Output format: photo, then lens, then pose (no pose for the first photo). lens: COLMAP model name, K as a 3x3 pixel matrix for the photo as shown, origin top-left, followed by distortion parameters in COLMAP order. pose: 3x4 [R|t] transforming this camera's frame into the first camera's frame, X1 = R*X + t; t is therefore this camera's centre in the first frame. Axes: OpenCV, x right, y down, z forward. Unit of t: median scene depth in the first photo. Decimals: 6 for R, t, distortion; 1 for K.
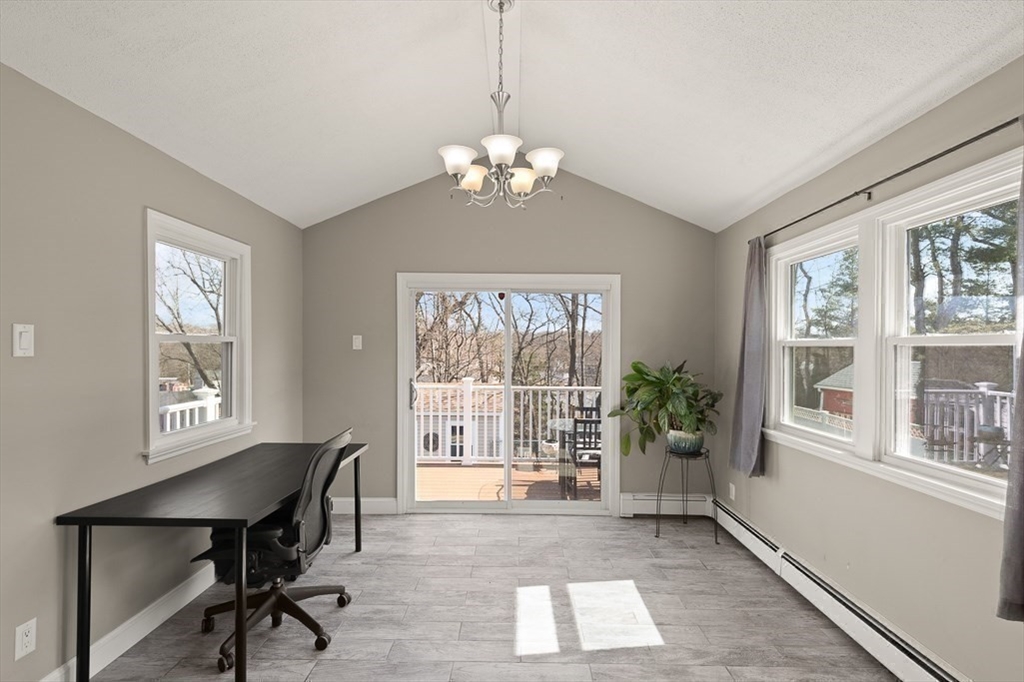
lens RADIAL K [[485.6, 0, 501.5], [0, 485.6, 348.1], [0, 0, 1]] dist [0.000422, -0.000359]
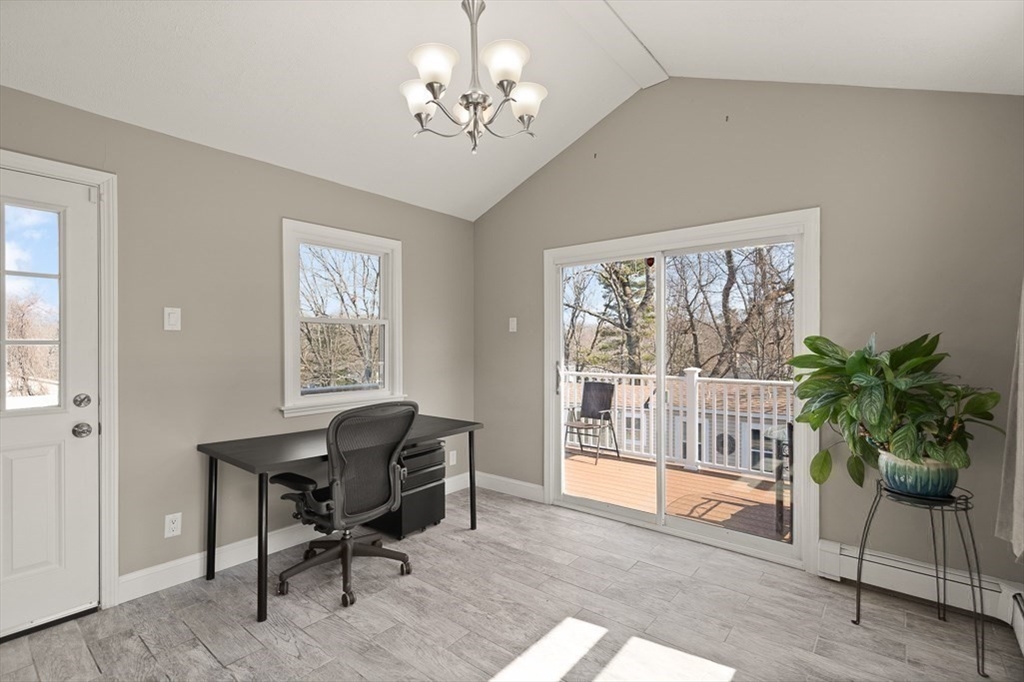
lens RADIAL K [[470.4, 0, 506.2], [0, 470.4, 345.7], [0, 0, 1]] dist [0.004418, -0.000569]
pose [[0.784158, -0.007623, -0.620514, 0.348279], [0.008140, 0.999965, -0.001999, 0.038894], [0.620508, -0.003483, 0.784193, 0.267063]]
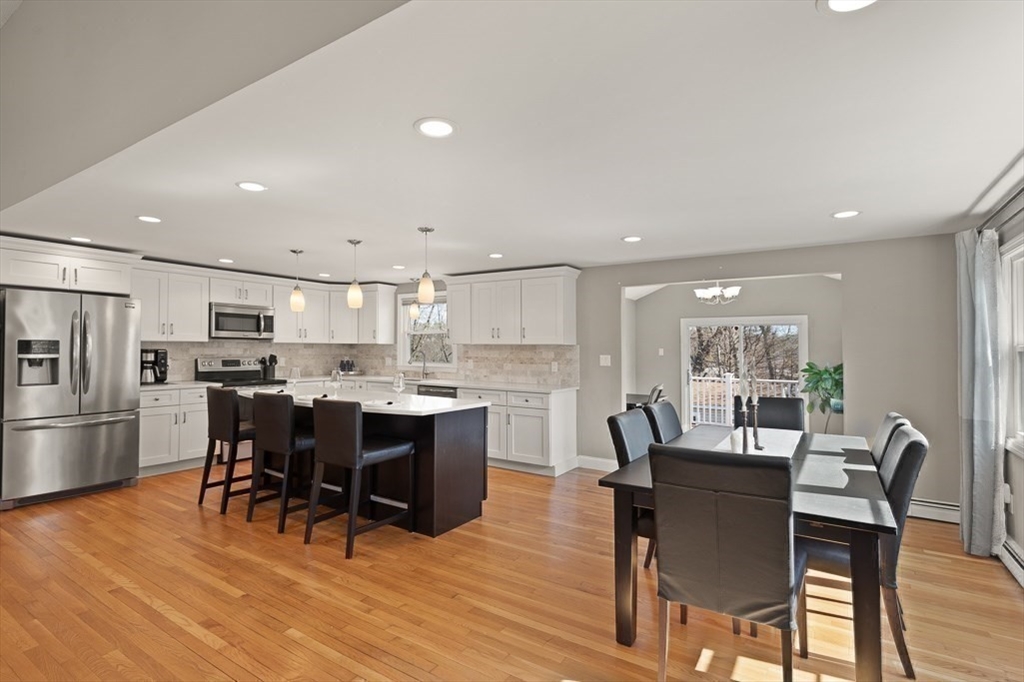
lens RADIAL K [[478.1, 0, 529.5], [0, 478.1, 353.6], [0, 0, 1]] dist [0.004526, 0.000179]
pose [[0.861074, 0.000898, -0.508480, 0.287989], [0.000343, 0.999997, 0.002346, -0.011394], [0.508480, -0.002195, 0.861071, -1.222472]]
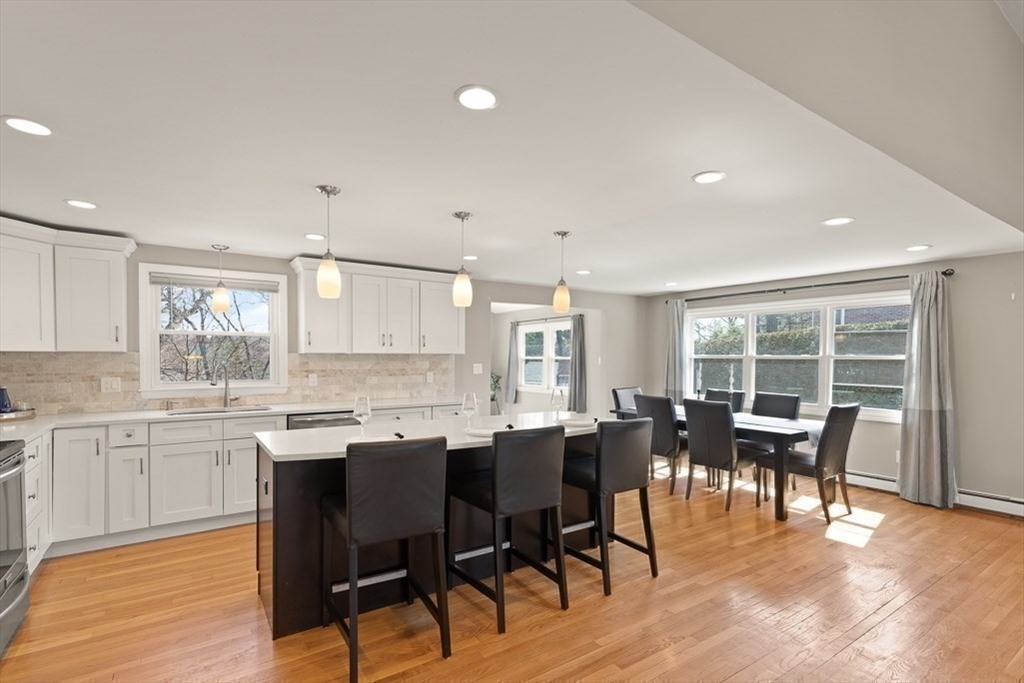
lens RADIAL K [[478.1, 0, 511.9], [0, 478.1, 361.2], [0, 0, 1]] dist [-0.000937, -0.000773]
pose [[0.820102, -0.015870, 0.571997, -0.997026], [0.007737, 0.999831, 0.016647, -0.035222], [-0.572164, -0.009227, 0.820087, -1.190539]]
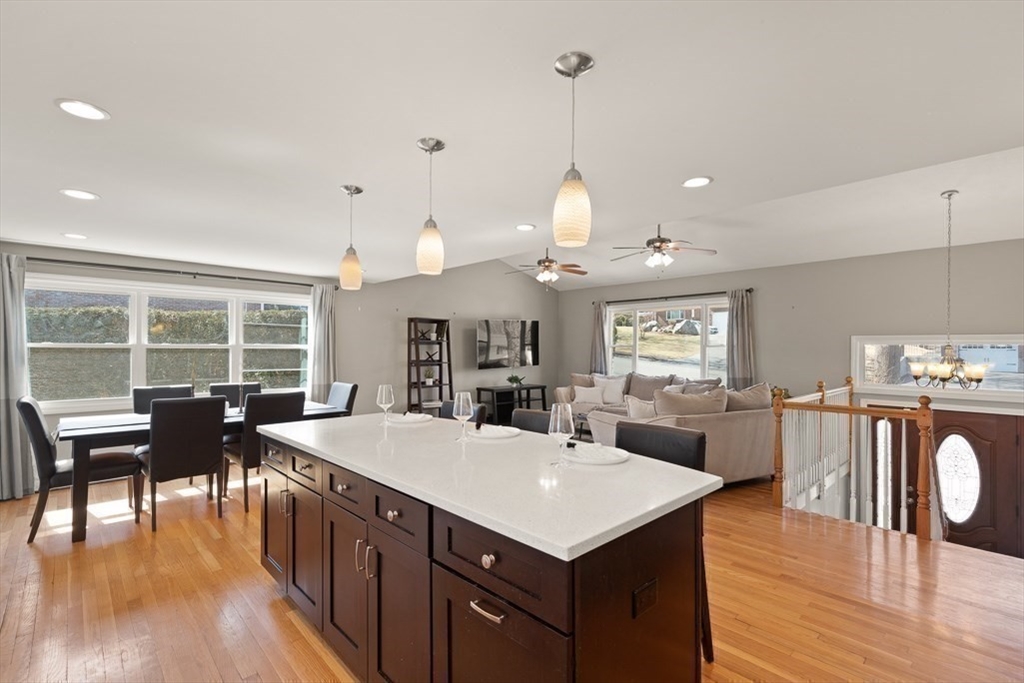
lens RADIAL K [[470.4, 0, 506.2], [0, 470.4, 346.2], [0, 0, 1]] dist [0.004418, -0.000569]
pose [[-0.695612, -0.011442, 0.718326, -1.066866], [-0.011177, 0.999925, 0.005104, -0.033758], [-0.718330, -0.004478, -0.695688, -0.153849]]
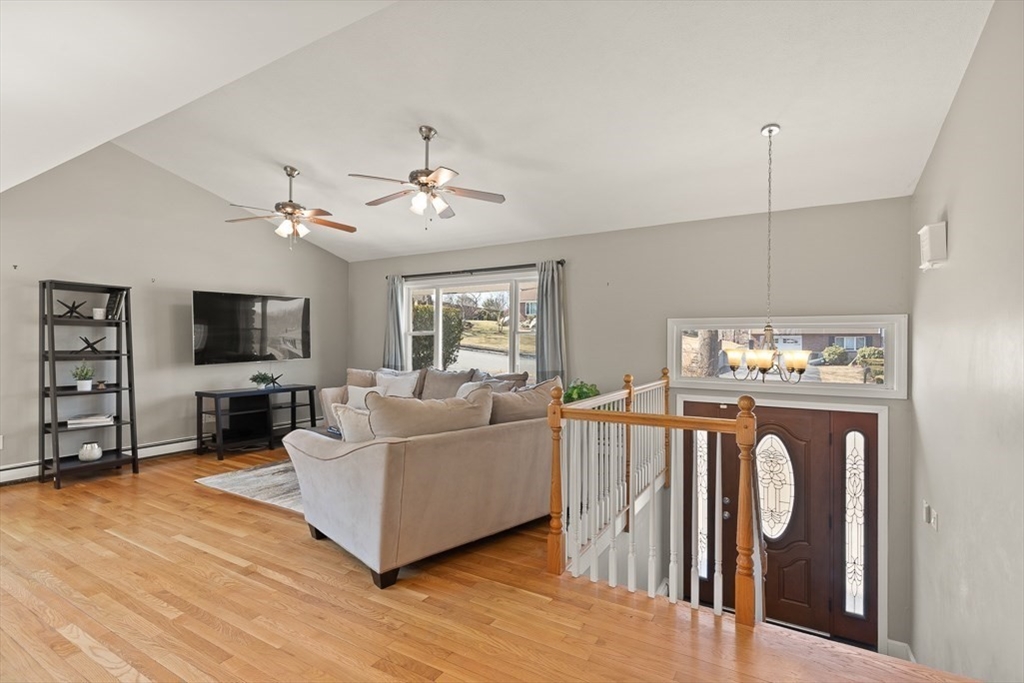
lens RADIAL K [[477.6, 0, 512.0], [0, 477.6, 341.5], [0, 0, 1]] dist [0.011609, 0.000259]
pose [[-0.870709, -0.013899, 0.491602, -1.015529], [-0.015092, 0.999885, 0.001539, -0.006597], [-0.491566, -0.006079, -0.870819, -0.693949]]
